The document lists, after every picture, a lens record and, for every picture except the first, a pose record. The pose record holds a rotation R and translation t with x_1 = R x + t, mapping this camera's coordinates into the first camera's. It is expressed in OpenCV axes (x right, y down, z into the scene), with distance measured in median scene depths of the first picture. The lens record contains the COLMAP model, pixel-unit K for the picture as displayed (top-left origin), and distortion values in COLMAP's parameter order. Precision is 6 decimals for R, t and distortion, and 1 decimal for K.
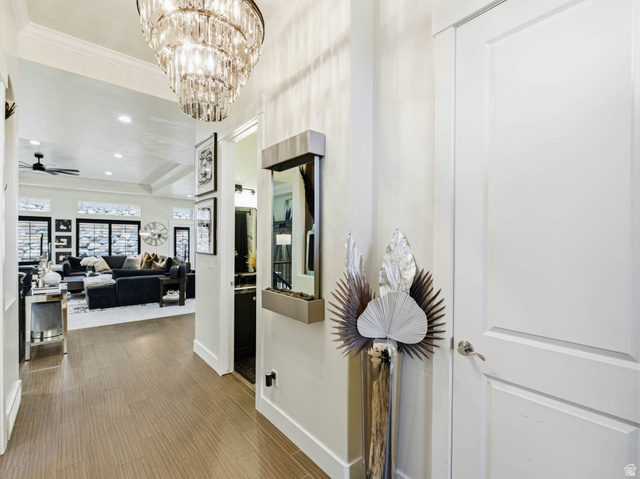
lens RADIAL K [[292.9, 0, 306.2], [0, 292.9, 245.1], [0, 0, 1]] dist [0.000823, -0.003031]
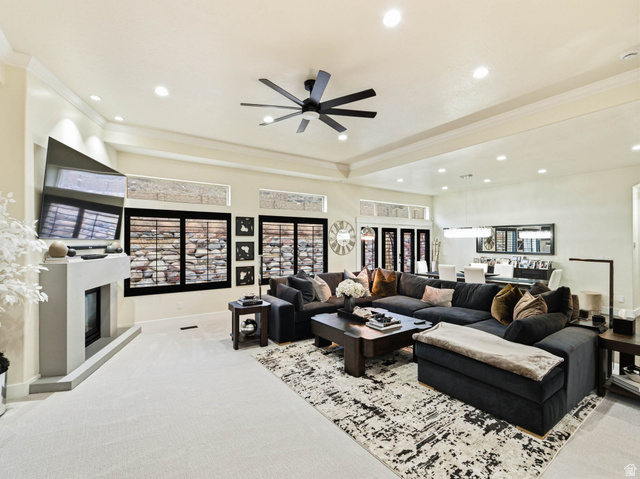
lens RADIAL K [[292.9, 0, 313.5], [0, 292.9, 242.8], [0, 0, 1]] dist [0.000823, -0.003031]
pose [[0.996333, -0.007005, -0.085273, -0.611847], [0.005841, 0.999886, -0.013889, -0.019522], [0.085360, 0.013340, 0.996261, 0.351721]]
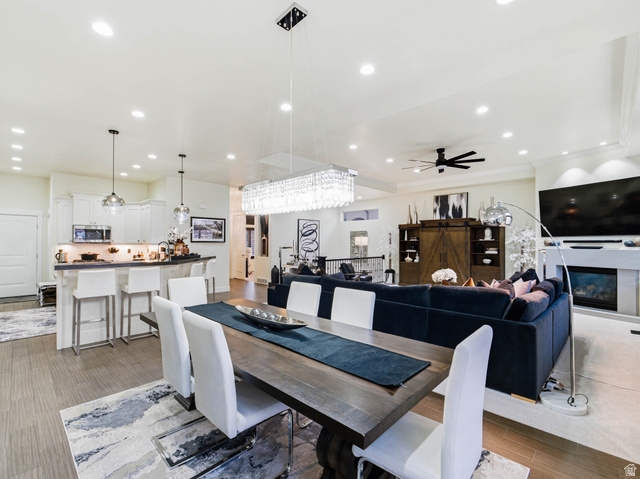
lens RADIAL K [[292.9, 0, 311.7], [0, 292.9, 241.2], [0, 0, 1]] dist [0.000823, -0.003031]
pose [[-0.994062, -0.011184, -0.108234, -0.295270], [-0.012042, 0.999901, 0.007277, -0.018331], [0.108142, 0.008537, -0.994099, 1.307440]]
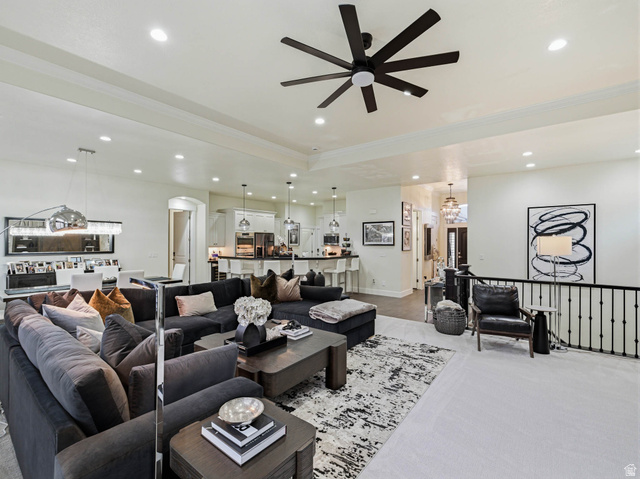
lens RADIAL K [[292.9, 0, 317.2], [0, 292.9, 240.8], [0, 0, 1]] dist [0.000823, -0.003031]
pose [[-0.230875, -0.003986, 0.972975, -0.905127], [0.008393, 0.999946, 0.006088, -0.026482], [-0.972947, 0.009572, -0.230829, 0.810996]]
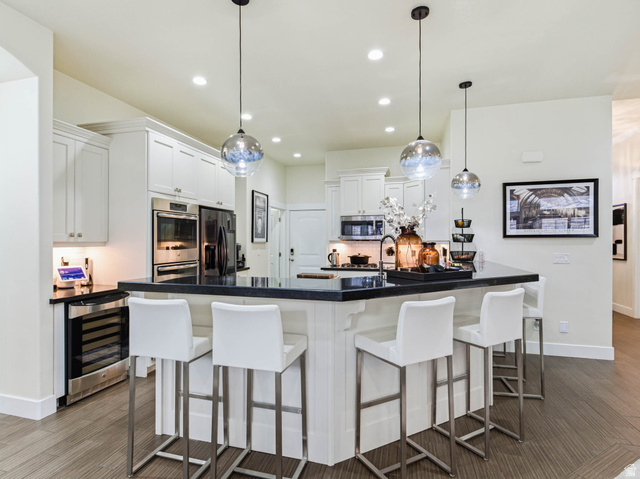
lens RADIAL K [[340.8, 0, 314.1], [0, 340.8, 239.8], [0, 0, 1]] dist [-0.001860, -0.000027]
pose [[-0.579157, -0.002005, 0.815213, -0.267779], [0.009150, 0.999918, 0.008959, -0.008846], [-0.815165, 0.012648, -0.579091, 0.920790]]
